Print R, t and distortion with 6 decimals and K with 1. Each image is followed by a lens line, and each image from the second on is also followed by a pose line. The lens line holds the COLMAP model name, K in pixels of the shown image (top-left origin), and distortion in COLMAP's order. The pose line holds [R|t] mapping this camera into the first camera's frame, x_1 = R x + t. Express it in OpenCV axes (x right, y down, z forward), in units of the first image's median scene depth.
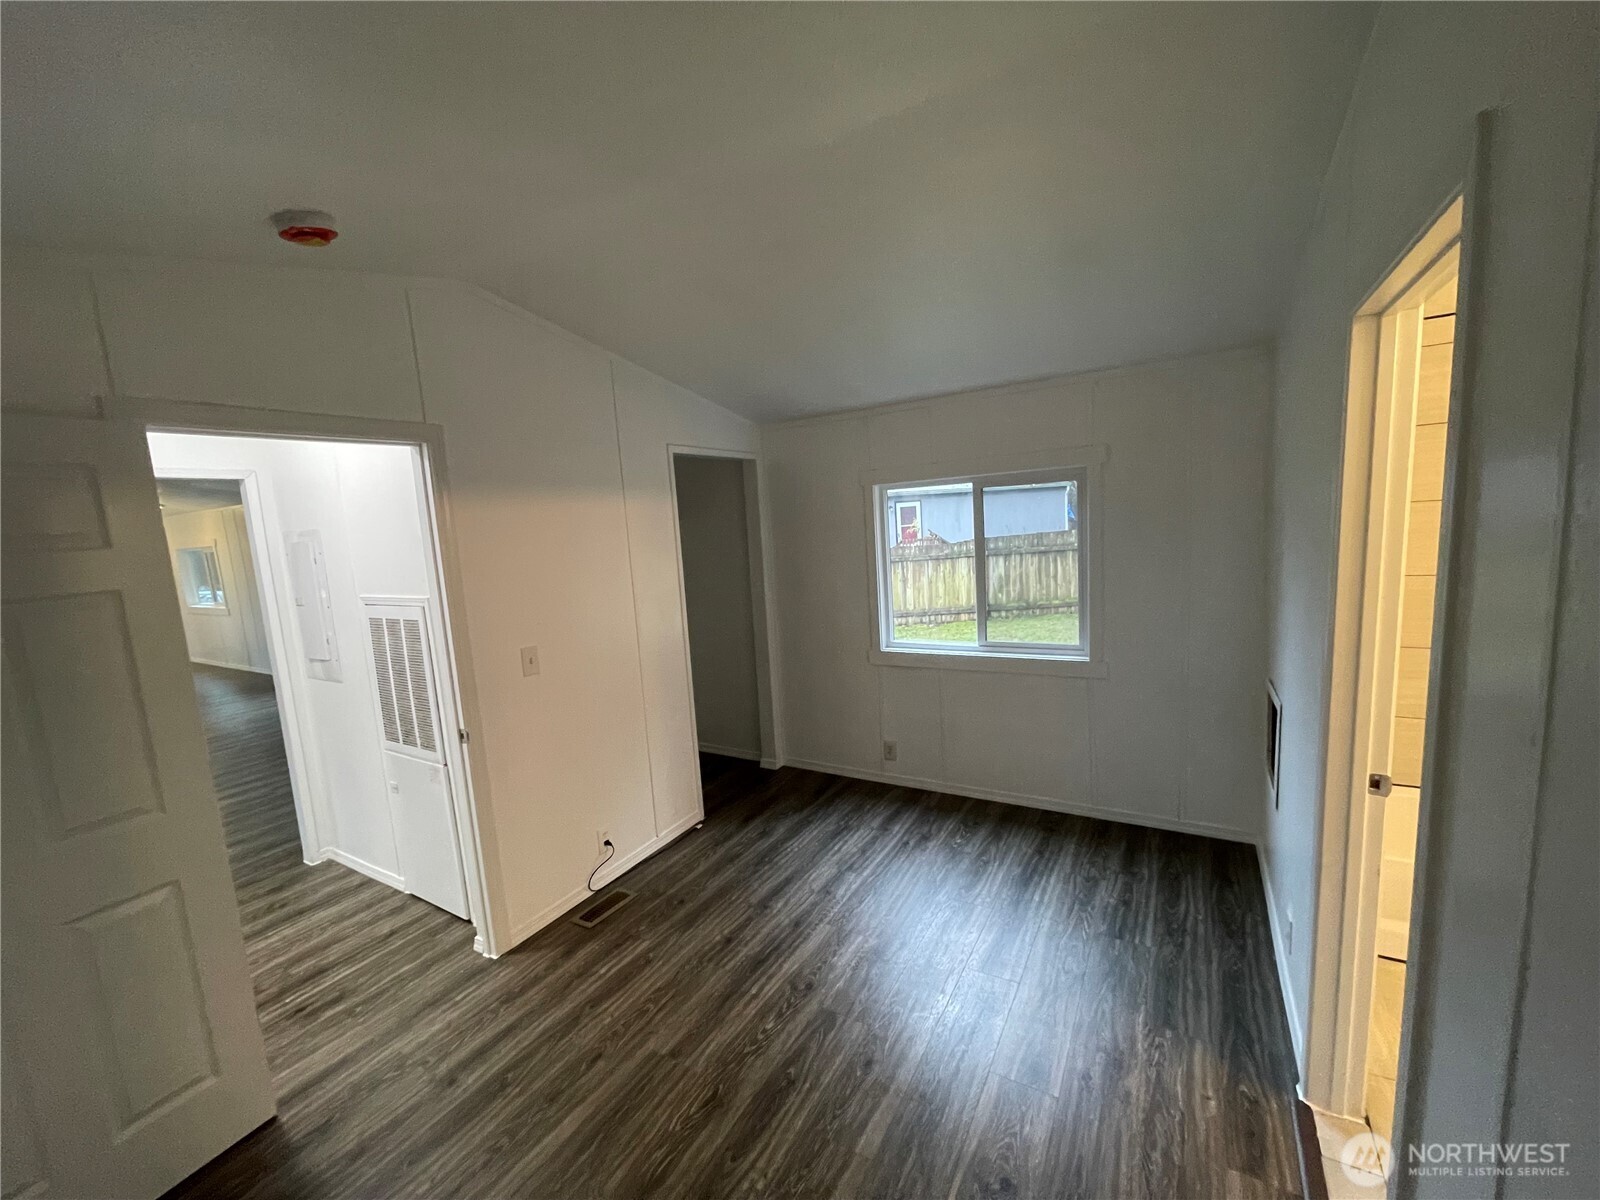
lens RADIAL K [[644.0, 0, 799.1], [0, 644.0, 605.4], [0, 0, 1]] dist [-0.006382, 0.001278]
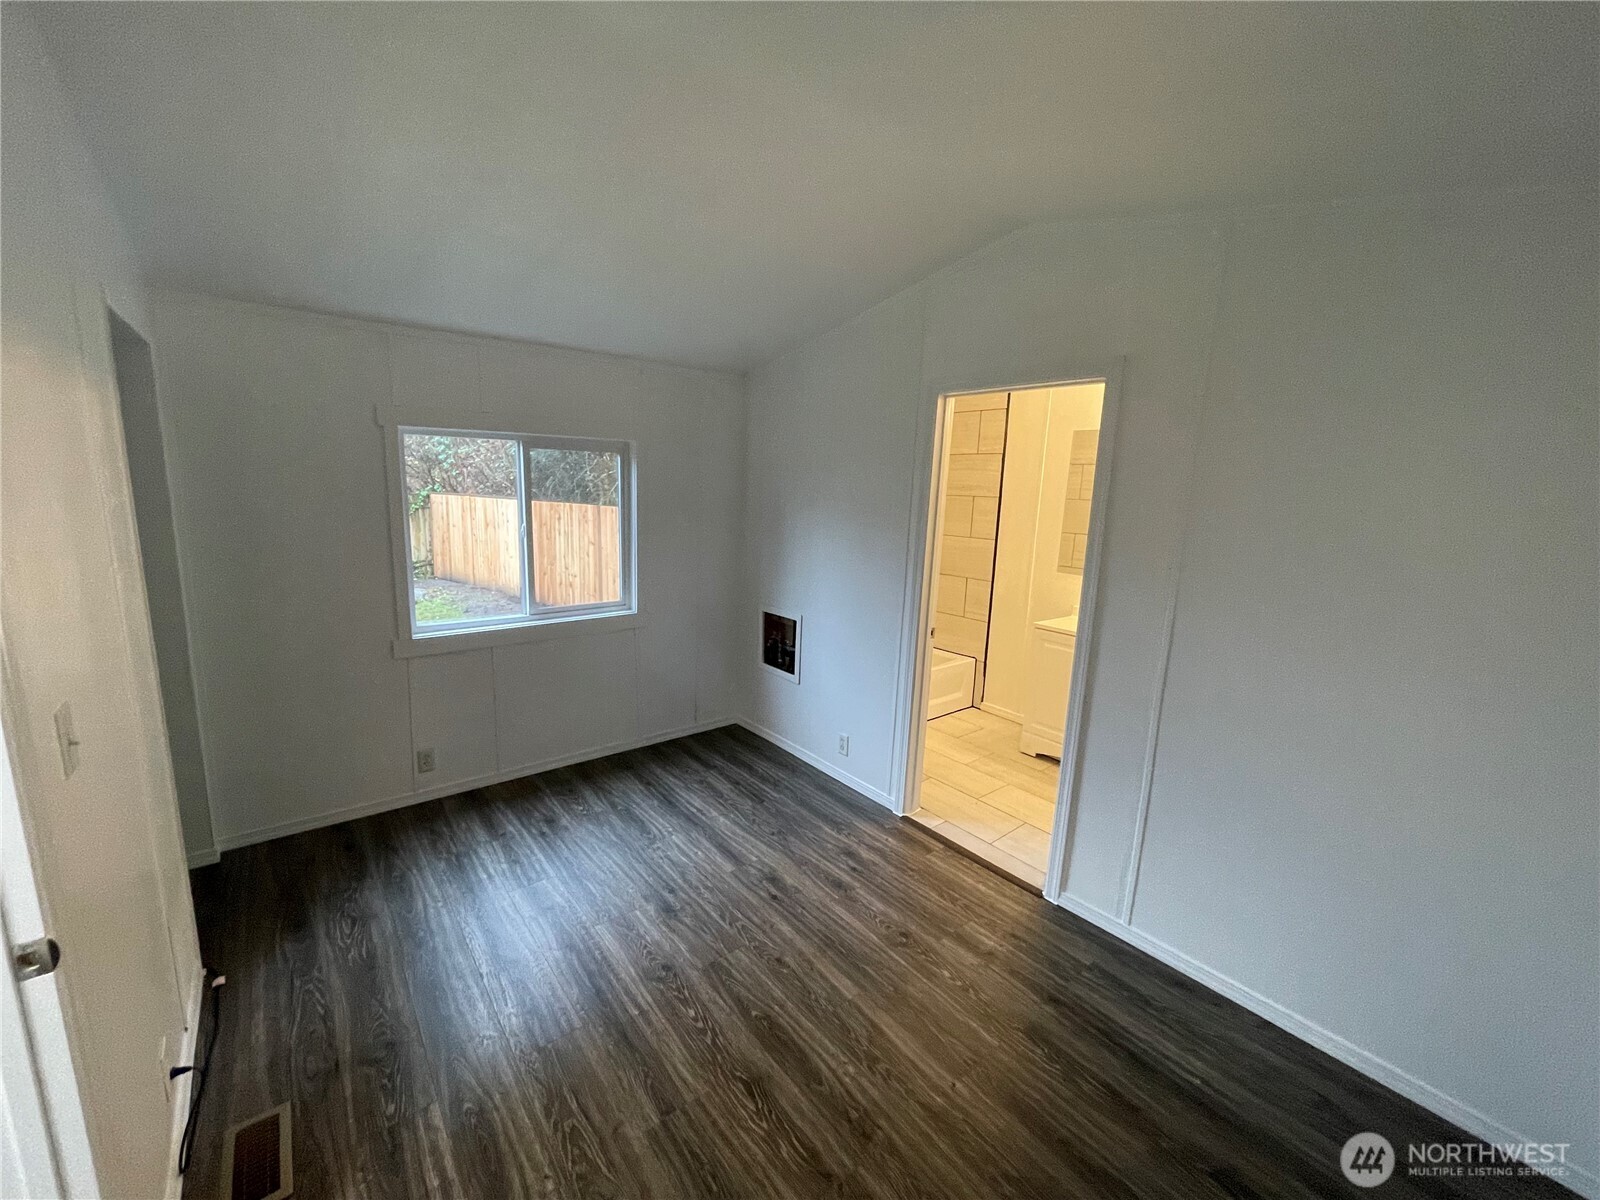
lens RADIAL K [[644.0, 0, 798.6], [0, 644.0, 597.6], [0, 0, 1]] dist [-0.006382, 0.001278]
pose [[0.335667, -0.090882, 0.937586, -0.690024], [0.070726, 0.994957, 0.071122, -0.003091], [-0.939322, 0.042438, 0.340402, 0.431467]]
